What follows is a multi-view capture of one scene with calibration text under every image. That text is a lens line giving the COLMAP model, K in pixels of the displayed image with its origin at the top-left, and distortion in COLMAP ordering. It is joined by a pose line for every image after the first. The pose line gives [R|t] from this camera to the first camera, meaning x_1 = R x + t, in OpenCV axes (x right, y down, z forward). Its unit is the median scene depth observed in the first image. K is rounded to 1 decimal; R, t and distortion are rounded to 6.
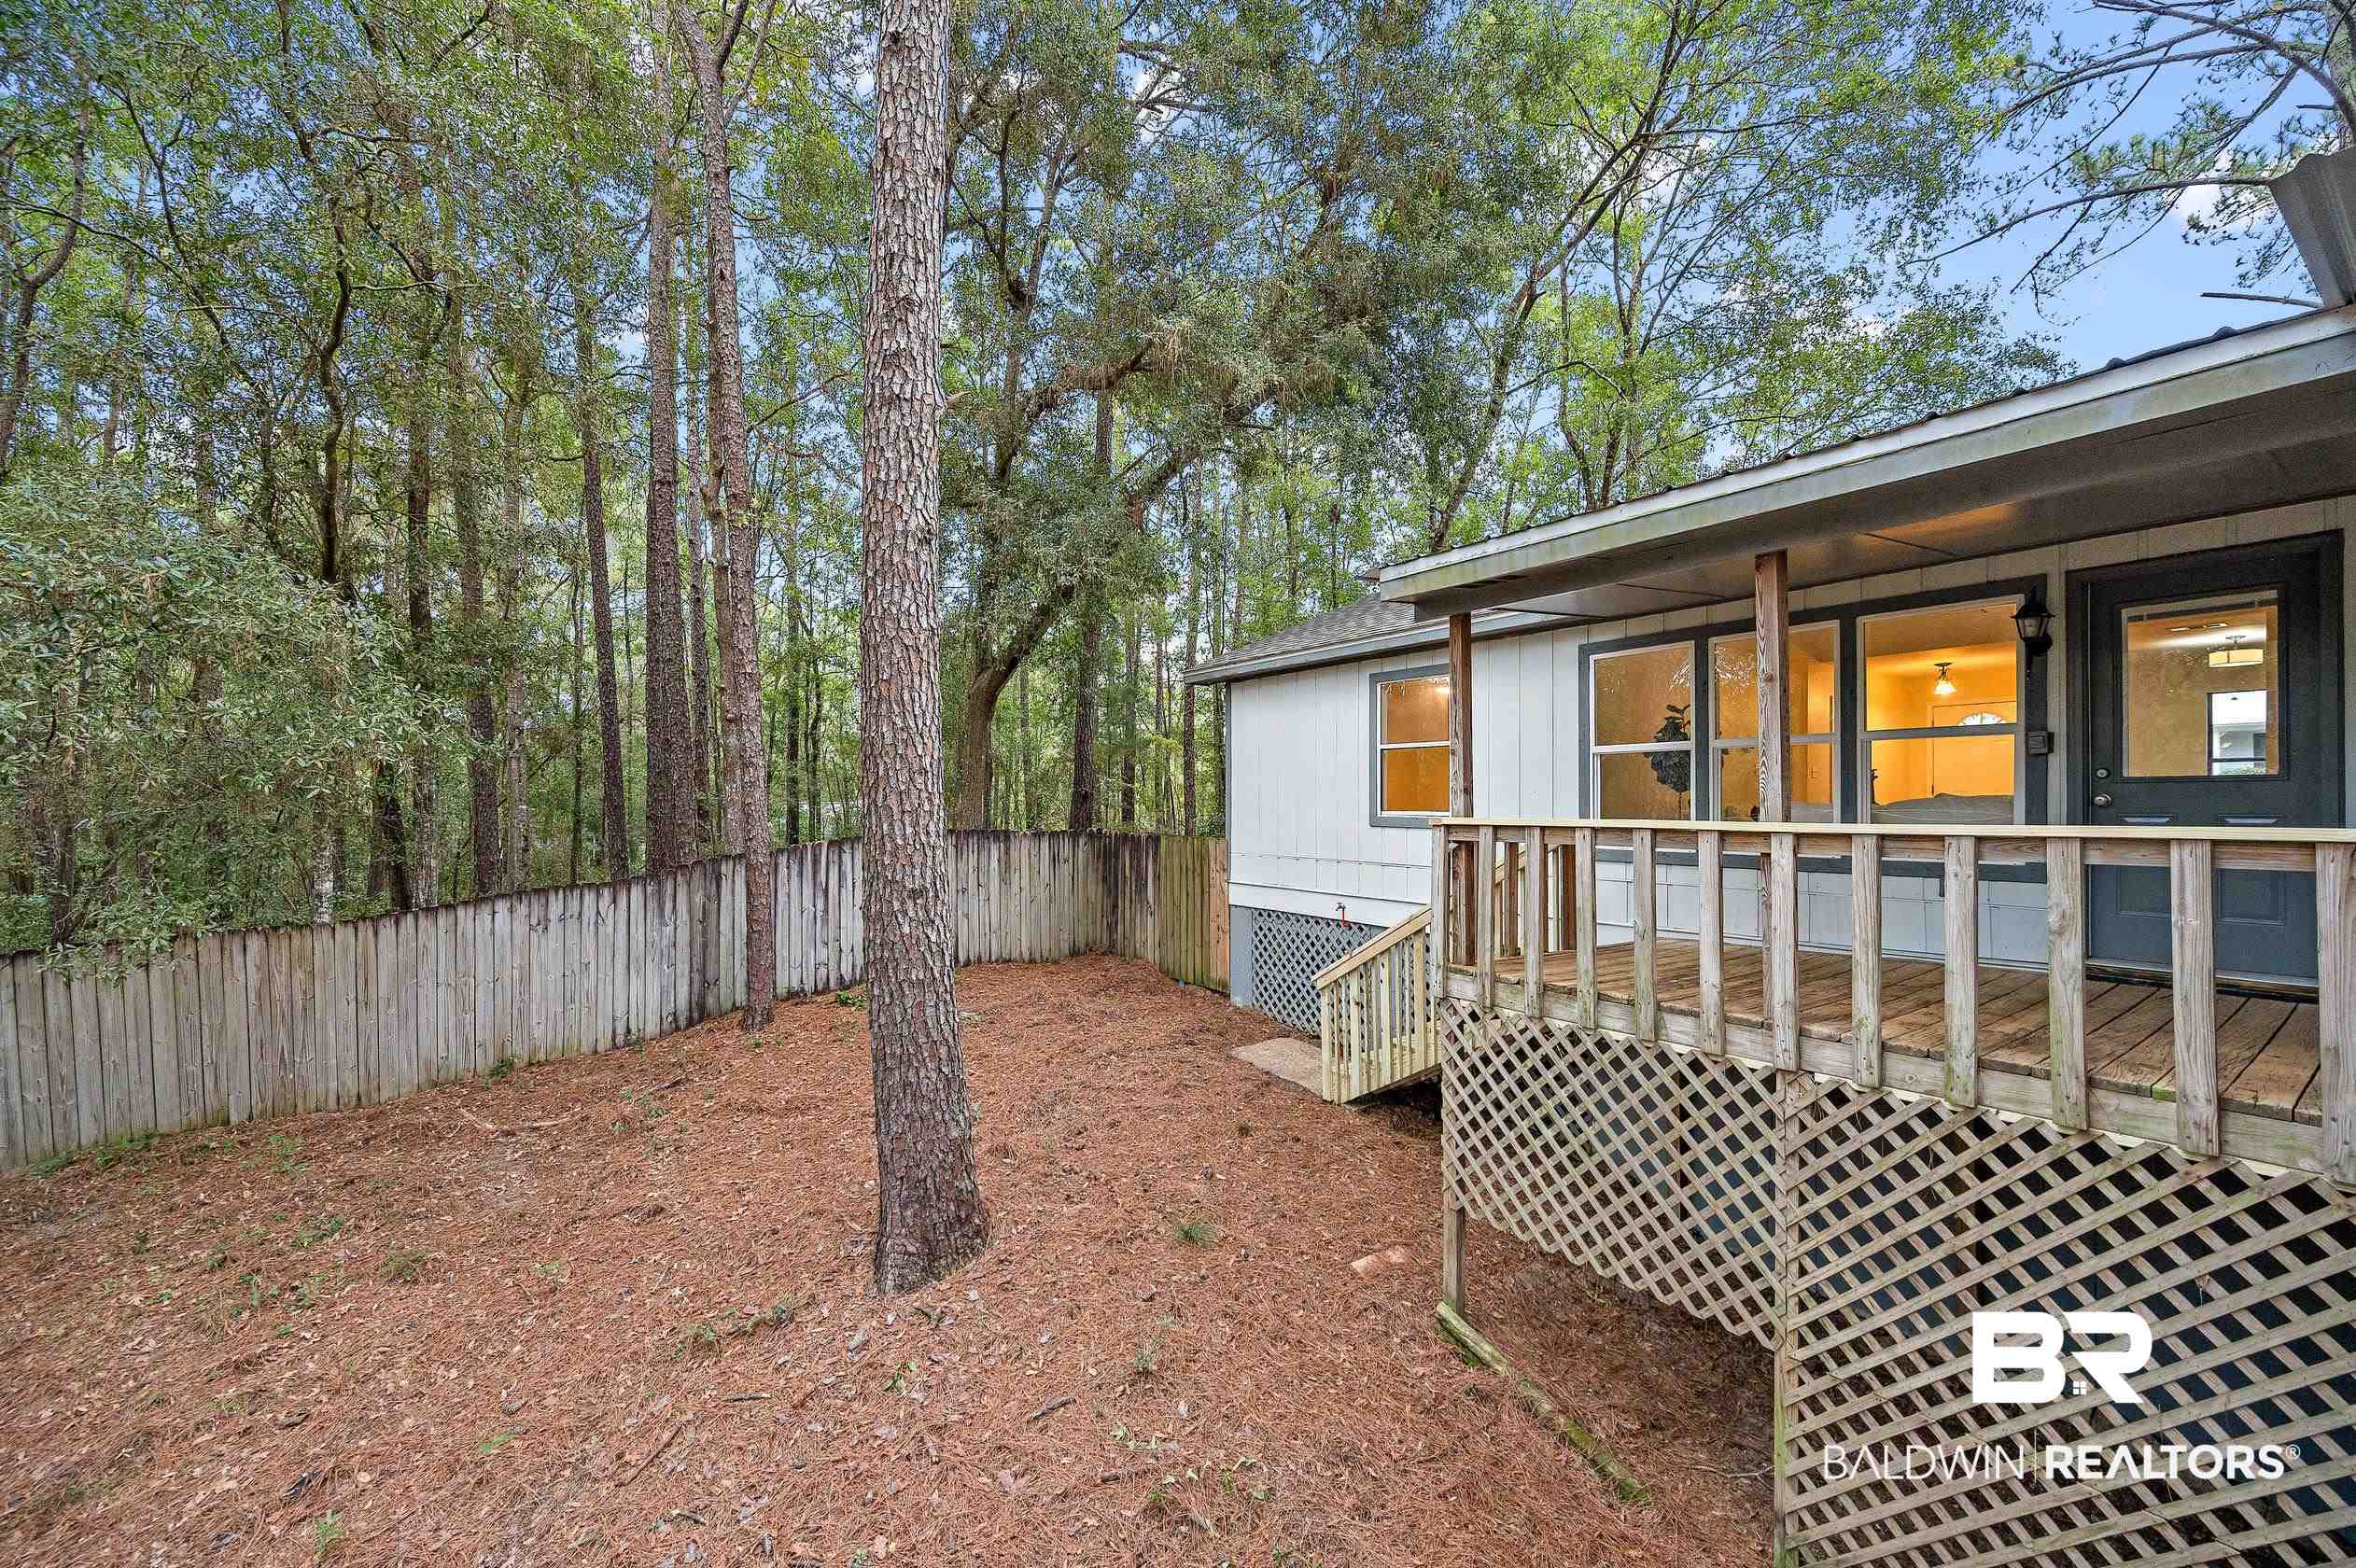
lens RADIAL K [[929.5, 0, 1177.2], [0, 929.5, 797.7], [0, 0, 1]] dist [-0.002156, 0.000205]
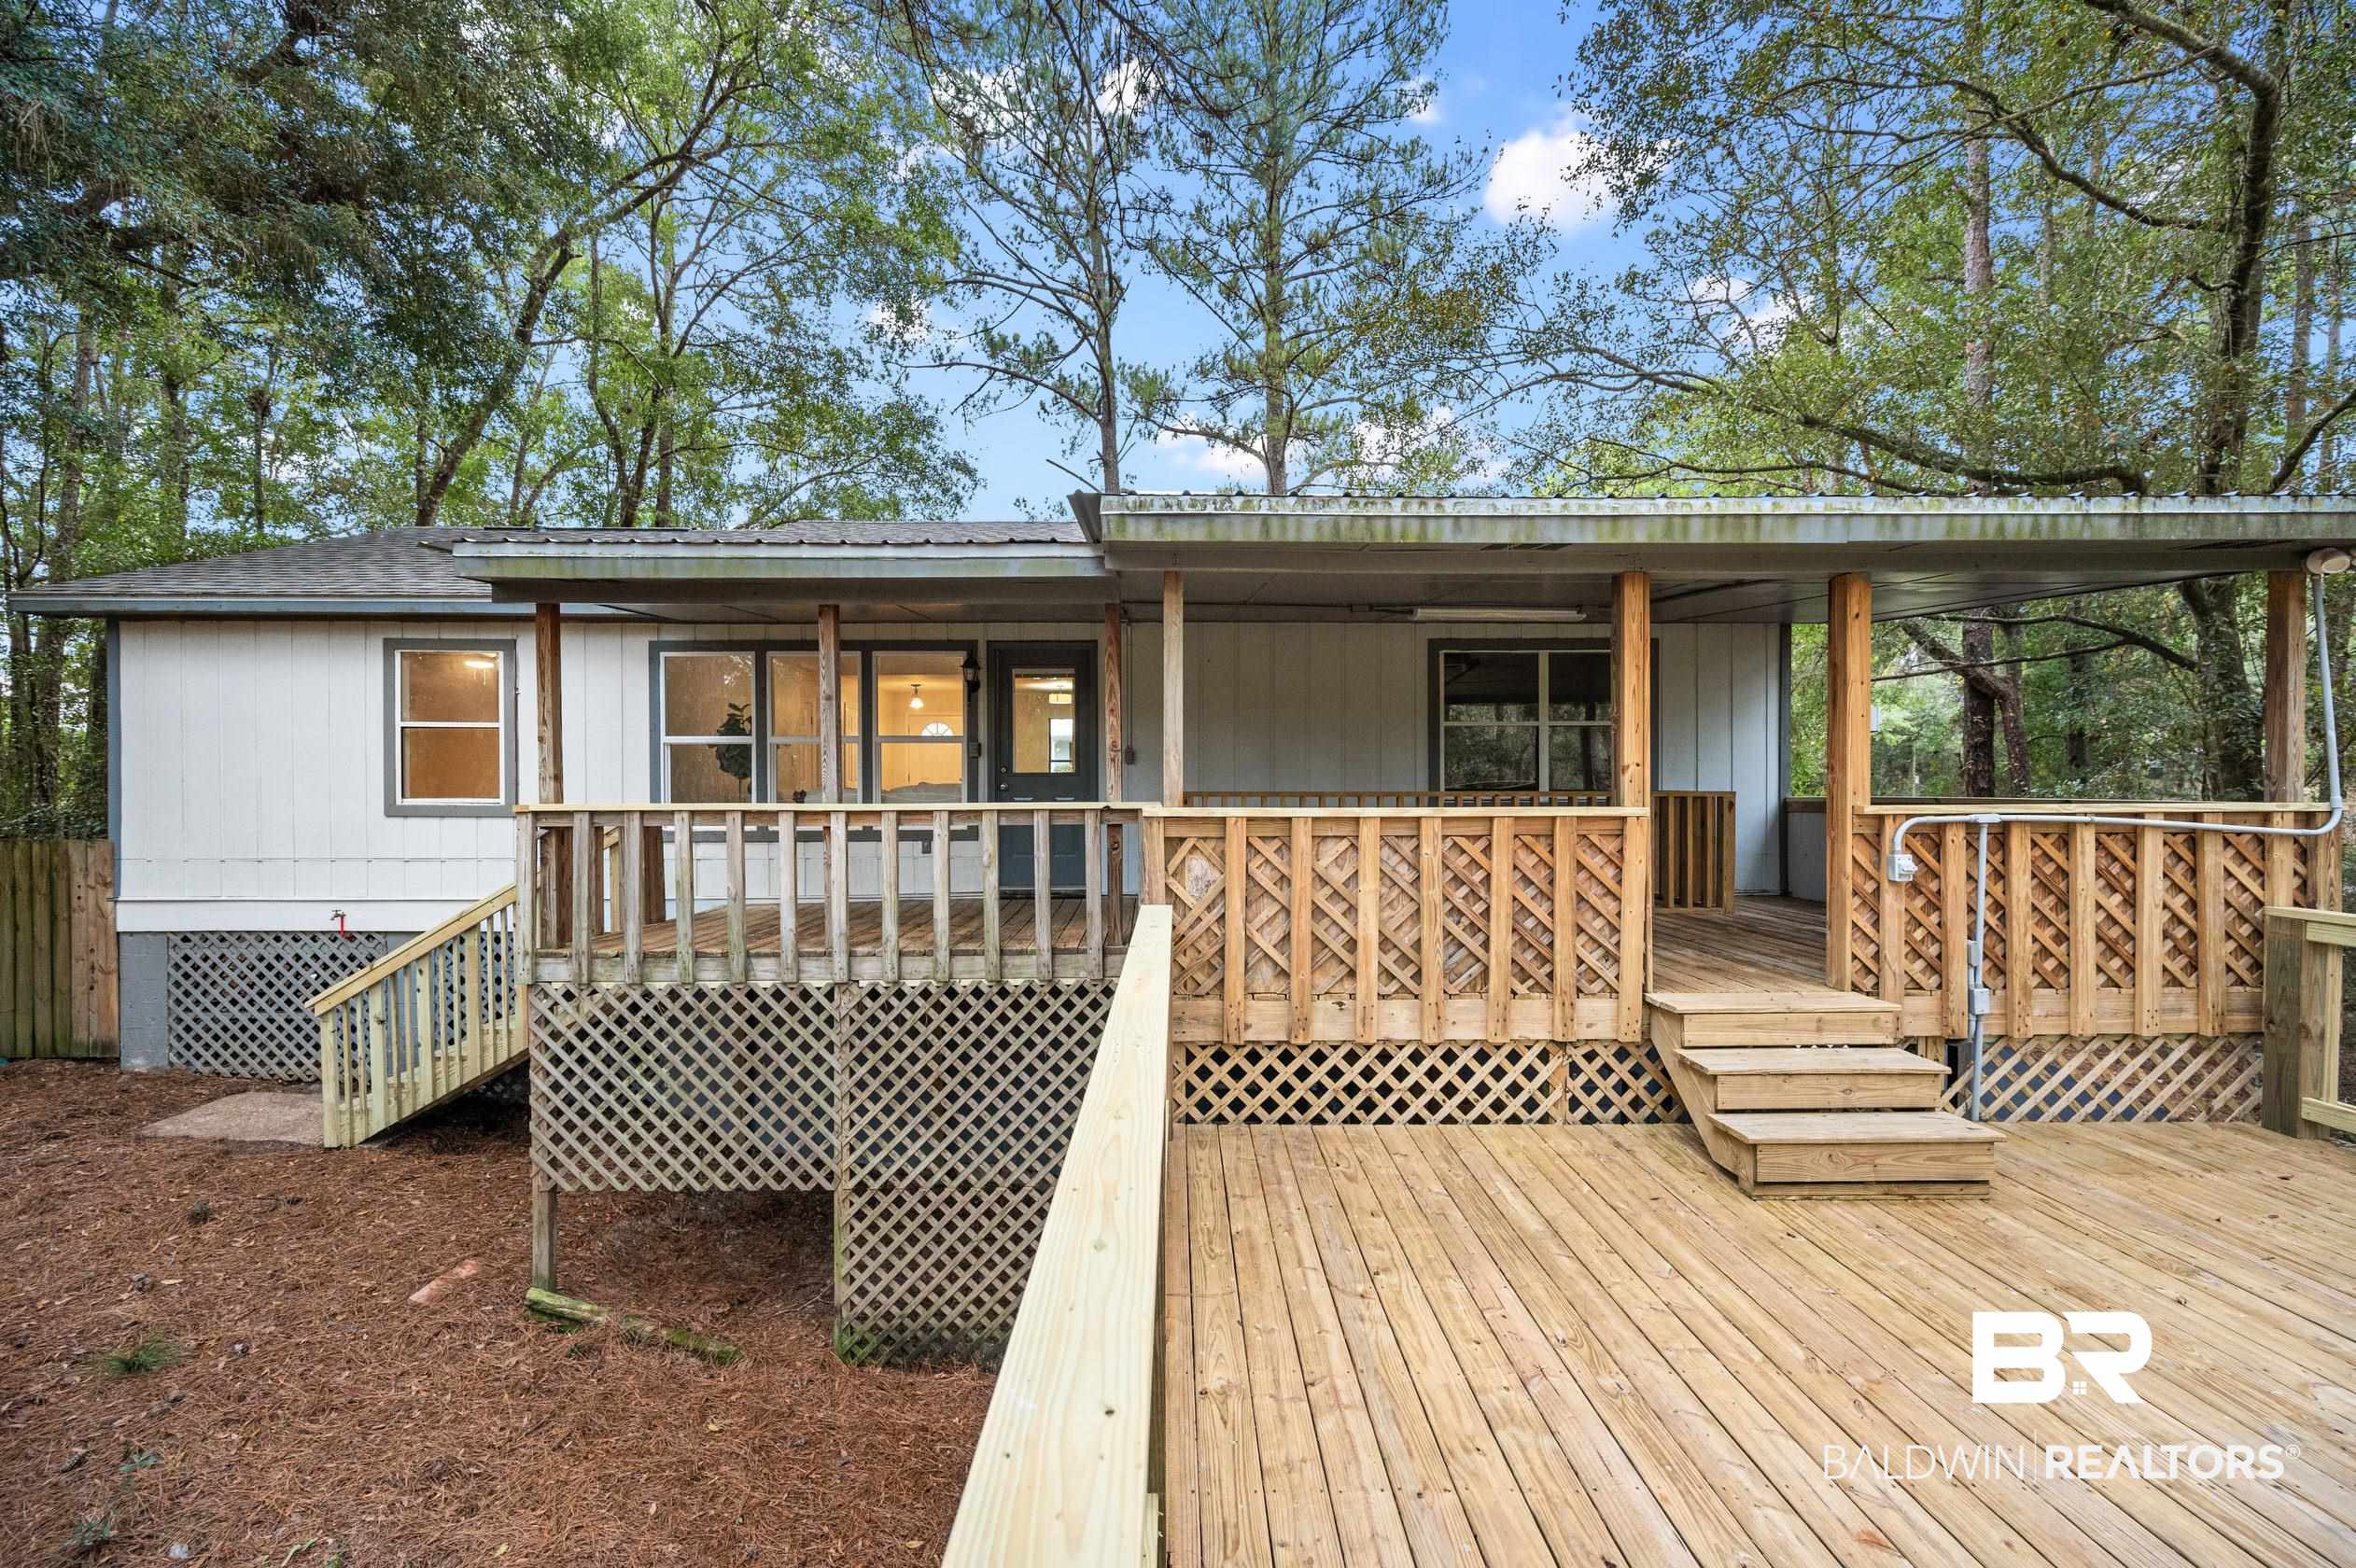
lens RADIAL K [[941.5, 0, 1179.6], [0, 941.5, 813.8], [0, 0, 1]] dist [-0.001125, -0.000199]
pose [[0.560694, -0.024680, 0.827655, -0.163658], [-0.003755, 0.999470, 0.032347, -0.004044], [-0.828014, -0.021245, 0.560304, -0.149402]]
